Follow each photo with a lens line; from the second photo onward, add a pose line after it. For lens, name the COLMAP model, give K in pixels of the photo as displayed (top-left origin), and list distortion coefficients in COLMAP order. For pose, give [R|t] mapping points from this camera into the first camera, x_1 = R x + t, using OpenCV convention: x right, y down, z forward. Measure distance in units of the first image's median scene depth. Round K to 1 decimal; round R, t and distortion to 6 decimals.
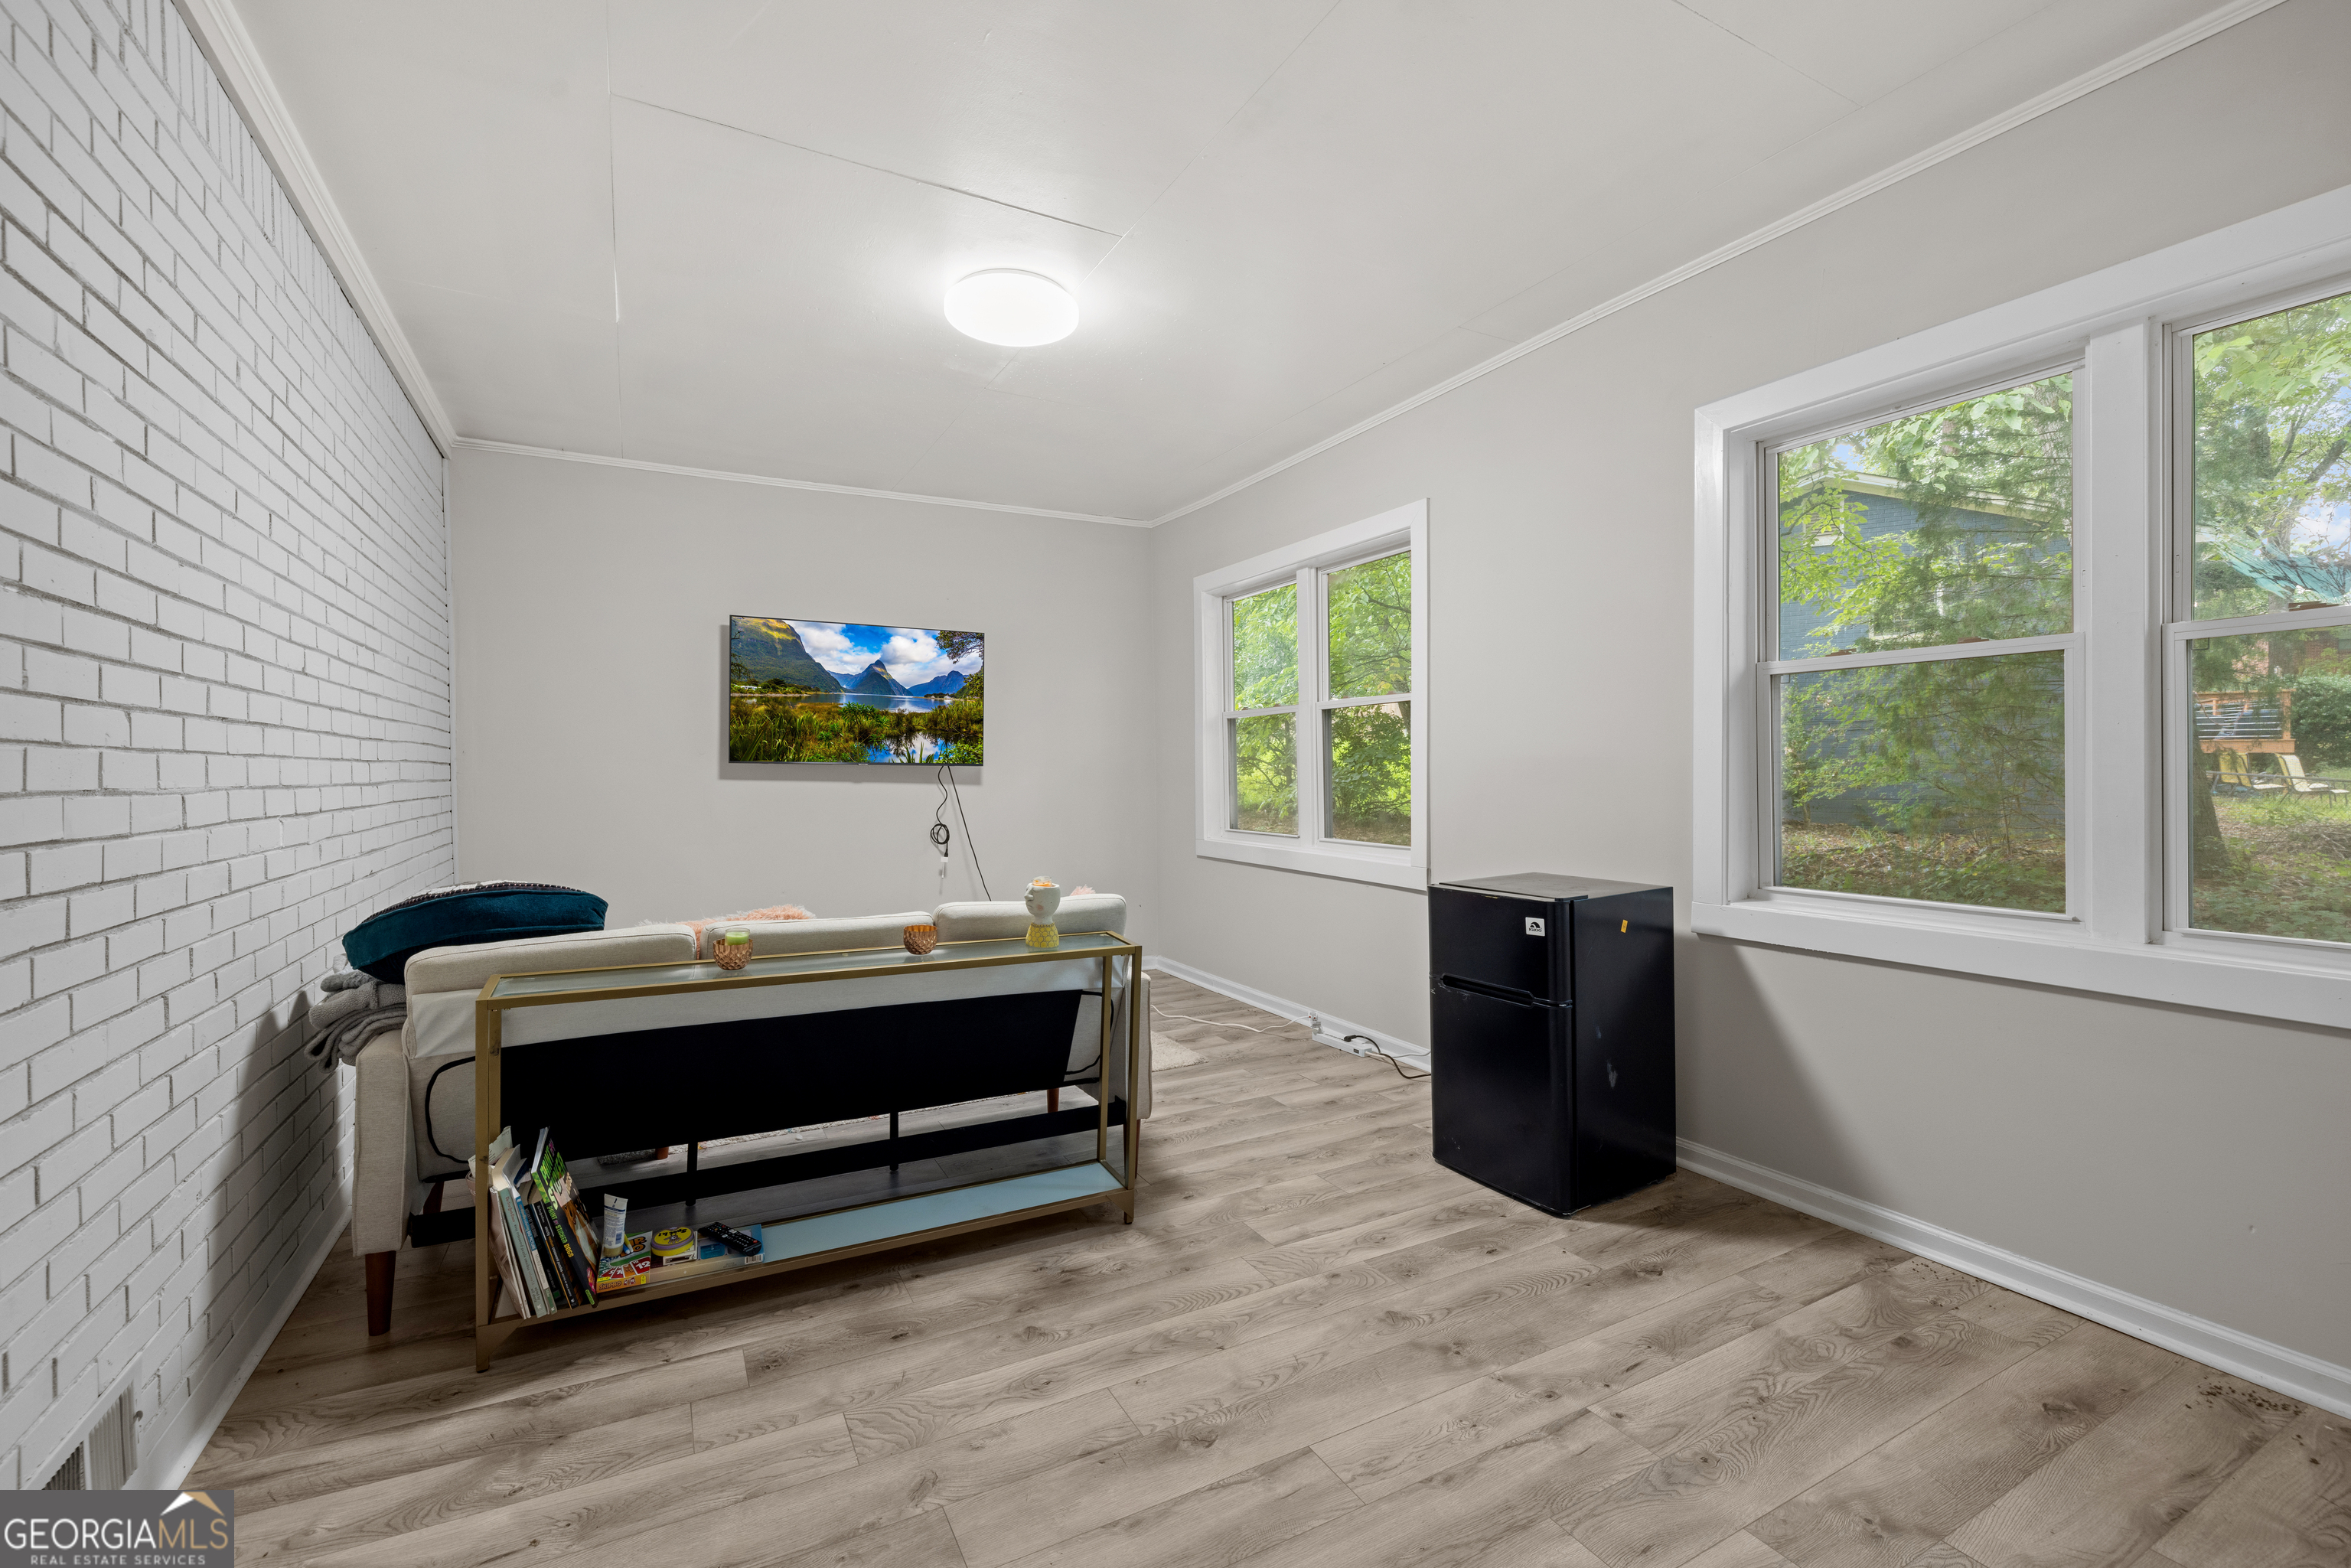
lens RADIAL K [[998.5, 0, 1174.2], [0, 998.5, 772.5], [0, 0, 1]] dist [-0.001395, 0.000021]
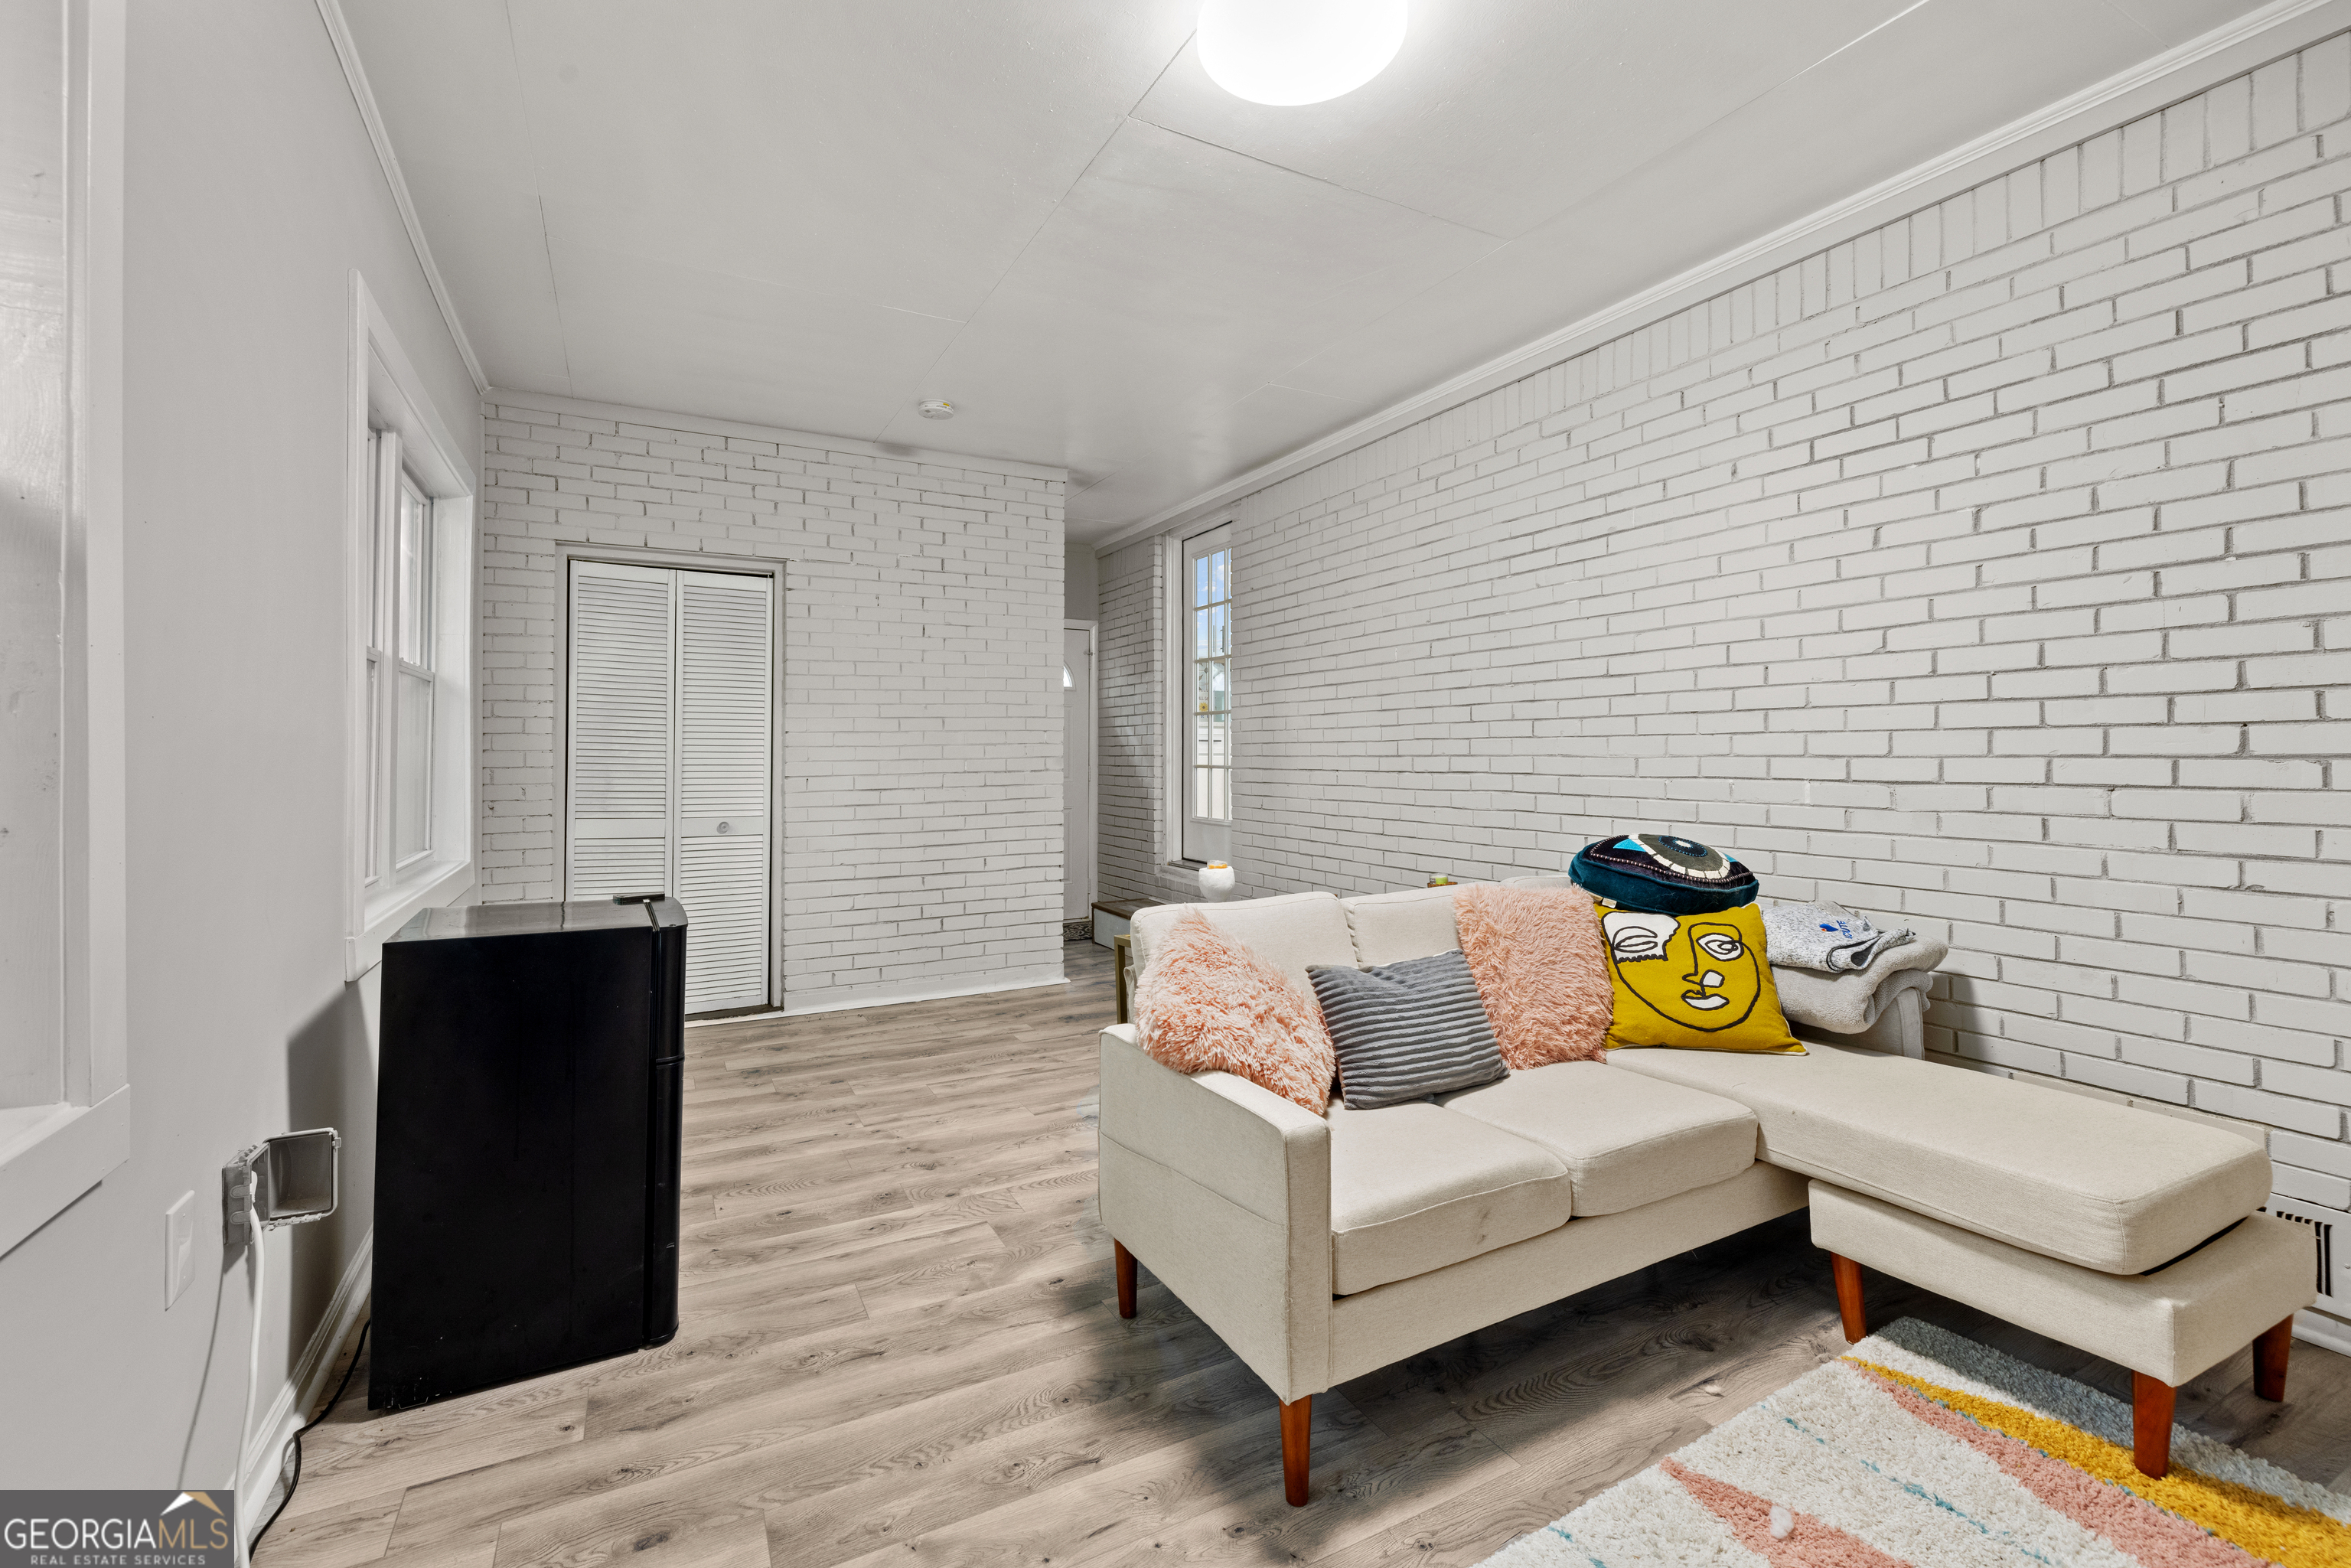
lens RADIAL K [[998.5, 0, 1171.5], [0, 998.5, 762.2], [0, 0, 1]] dist [-0.001395, 0.000021]
pose [[-0.999939, 0.008722, 0.006776, -0.095500], [0.008788, 0.999914, 0.009769, 0.000505], [-0.006690, 0.009828, -0.999929, 1.971568]]
